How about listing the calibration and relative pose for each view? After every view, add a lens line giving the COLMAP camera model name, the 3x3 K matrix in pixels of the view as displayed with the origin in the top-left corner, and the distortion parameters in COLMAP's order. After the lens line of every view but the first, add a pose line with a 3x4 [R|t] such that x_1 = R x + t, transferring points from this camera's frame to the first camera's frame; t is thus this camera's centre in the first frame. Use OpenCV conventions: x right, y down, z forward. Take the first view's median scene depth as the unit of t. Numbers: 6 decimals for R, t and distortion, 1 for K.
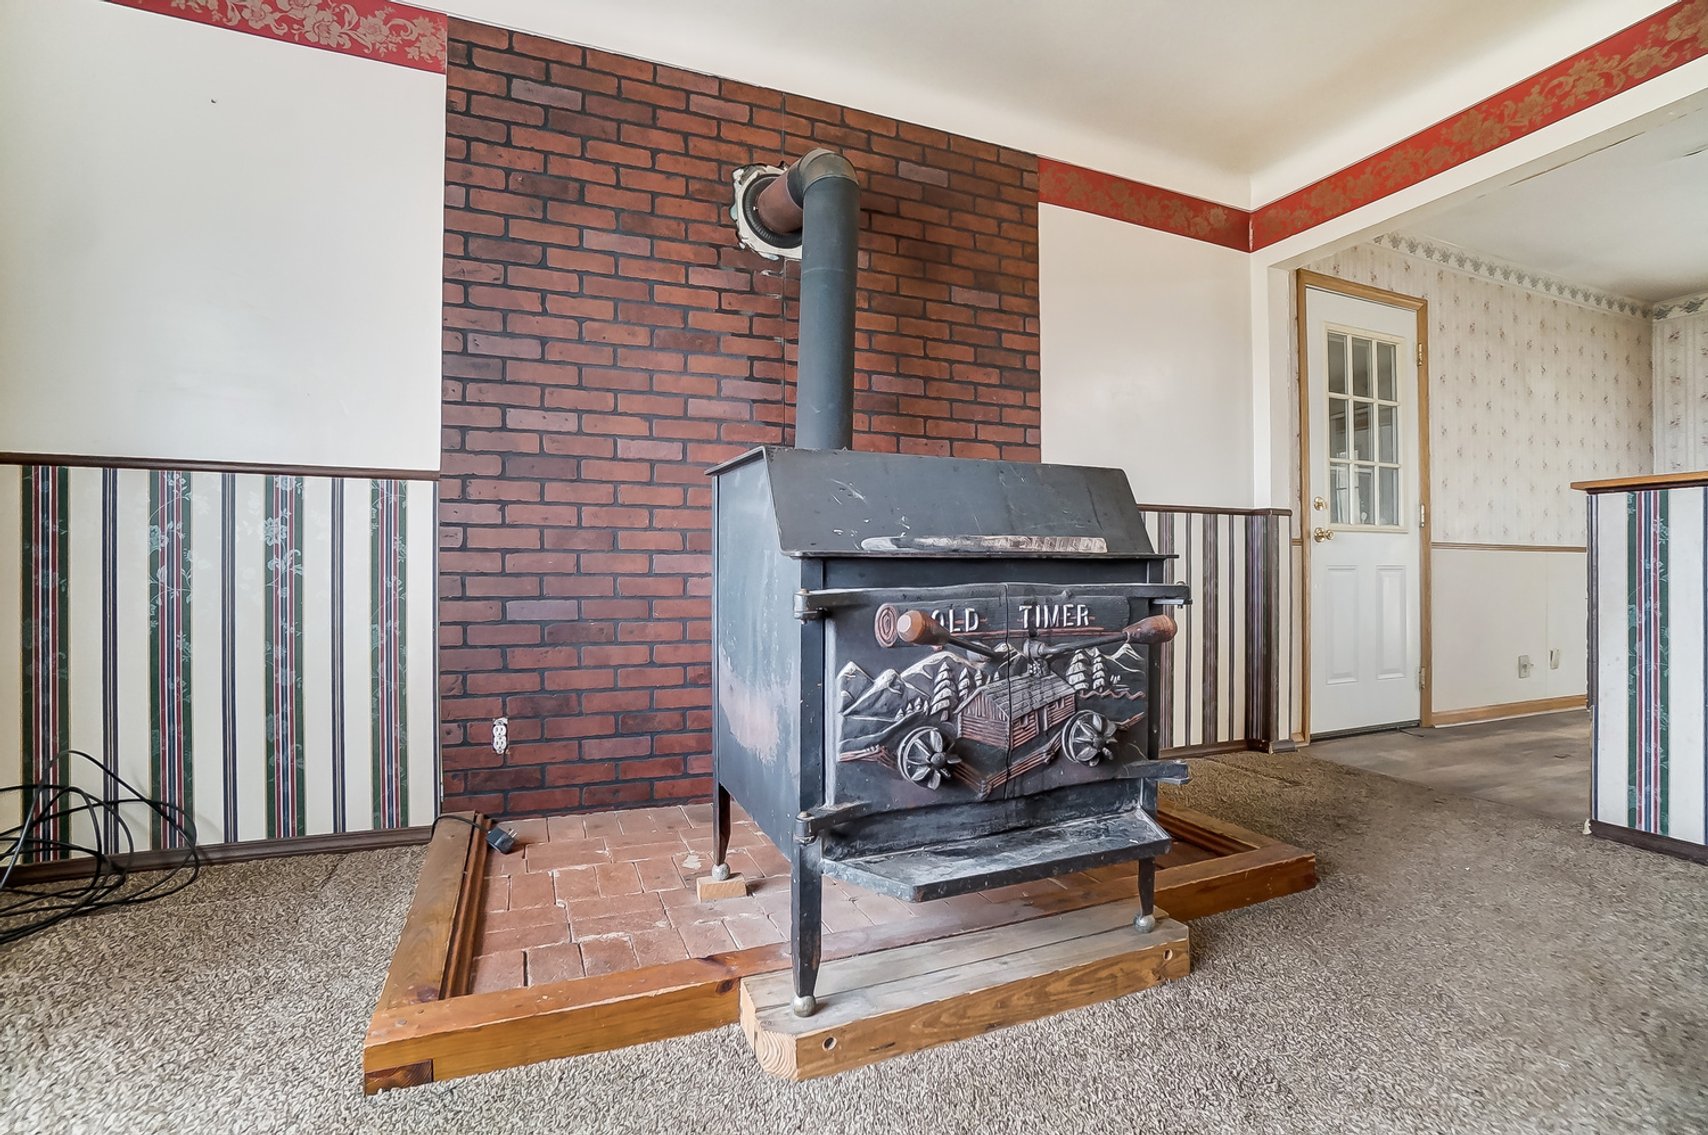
lens RADIAL K [[776.0, 0, 845.5], [0, 776.0, 572.3], [0, 0, 1]] dist [-0.045903, 0.009052]
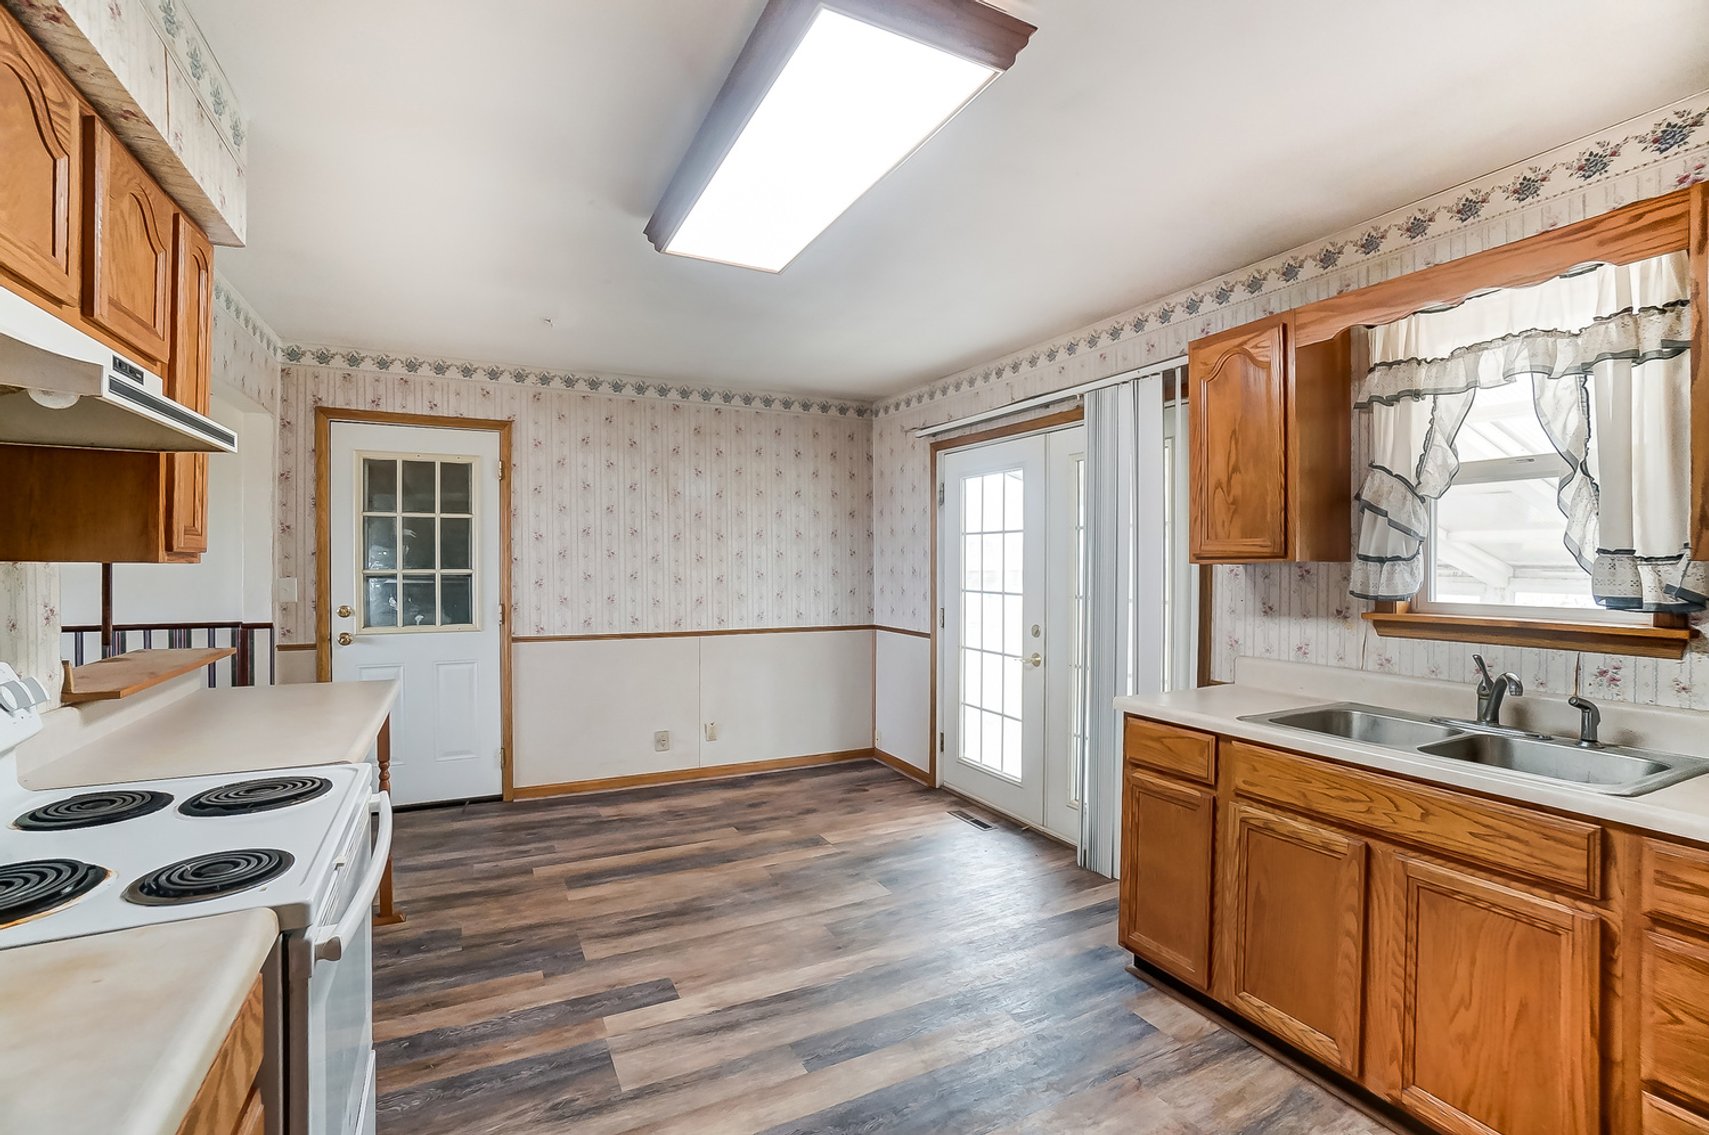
lens RADIAL K [[776.4, 0, 858.2], [0, 776.4, 569.8], [0, 0, 1]] dist [-0.045903, 0.009052]
pose [[0.996528, -0.004350, 0.083146, 1.247736], [0.004534, 0.999988, -0.002024, -0.141722], [-0.083136, 0.002394, 0.996535, -0.192290]]
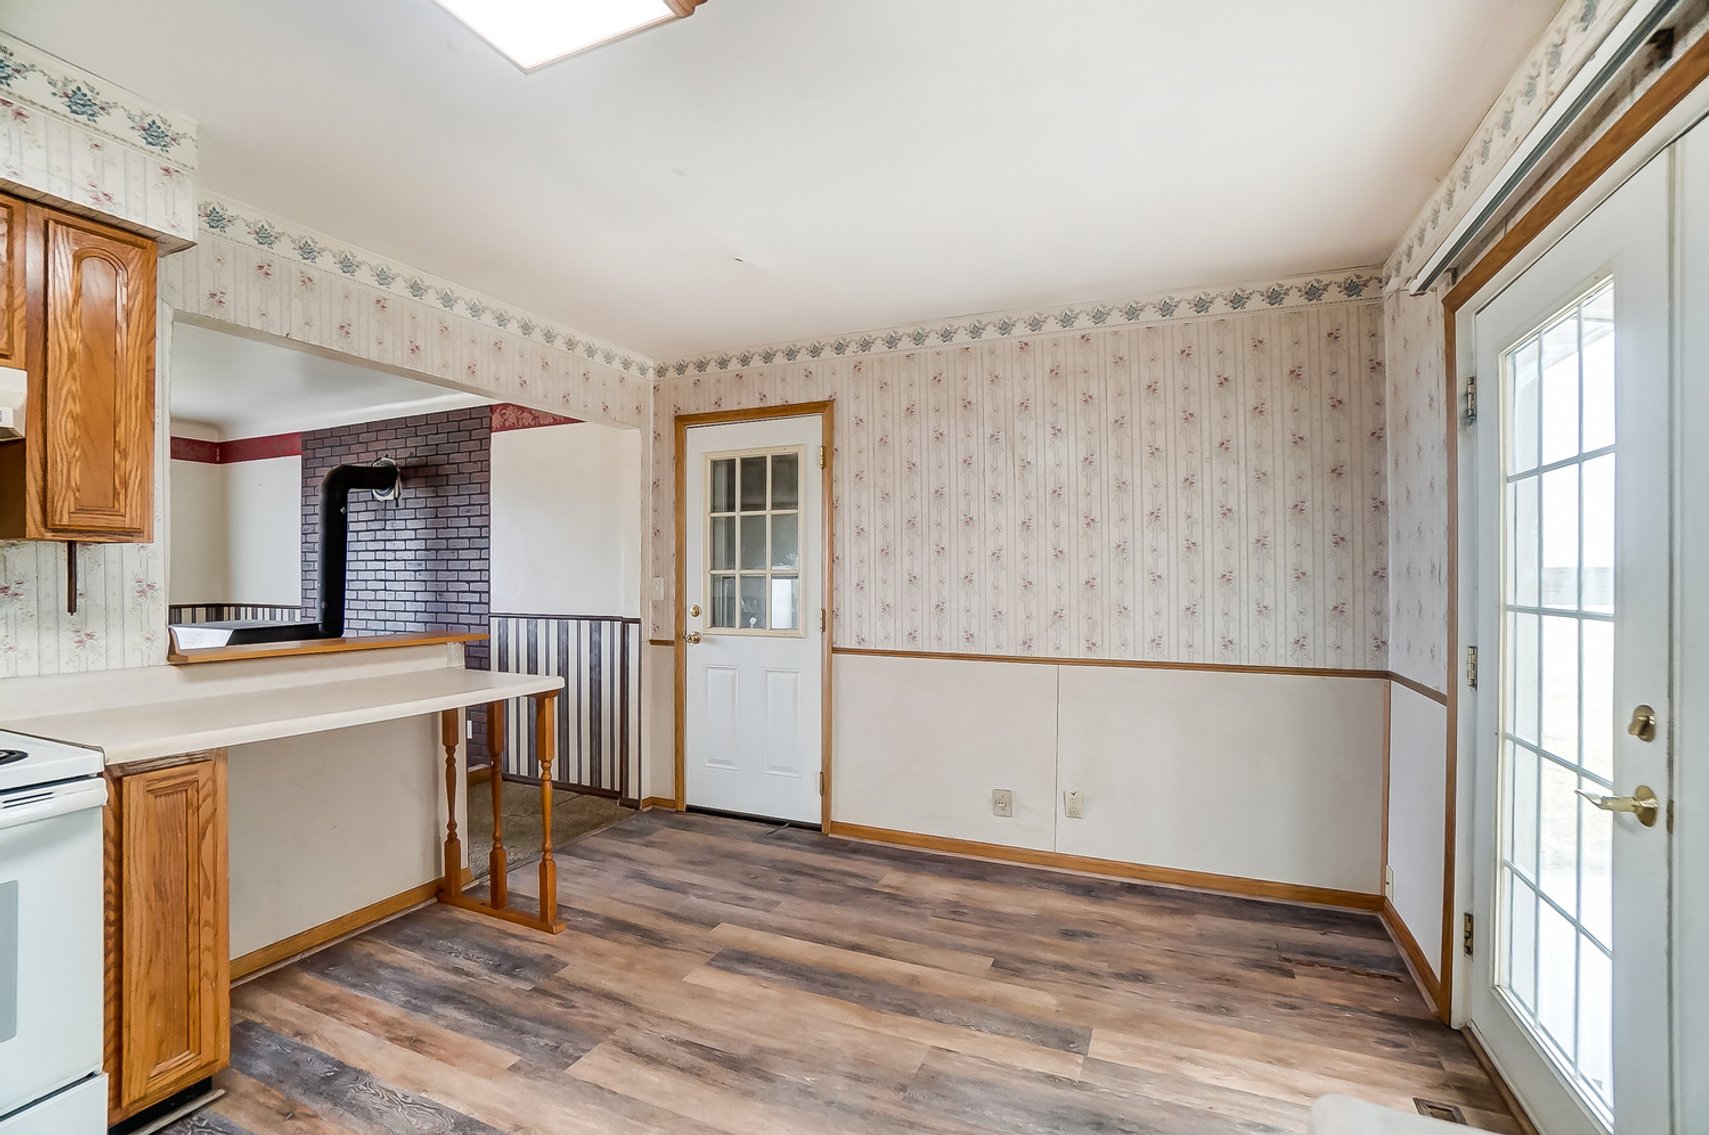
lens RADIAL K [[776.4, 0, 848.3], [0, 776.4, 582.5], [0, 0, 1]] dist [-0.045903, 0.009052]
pose [[0.685707, -0.001976, -0.727875, 1.595459], [-0.007090, 0.999931, -0.009394, -0.119697], [0.727843, 0.011602, 0.685646, 0.341354]]
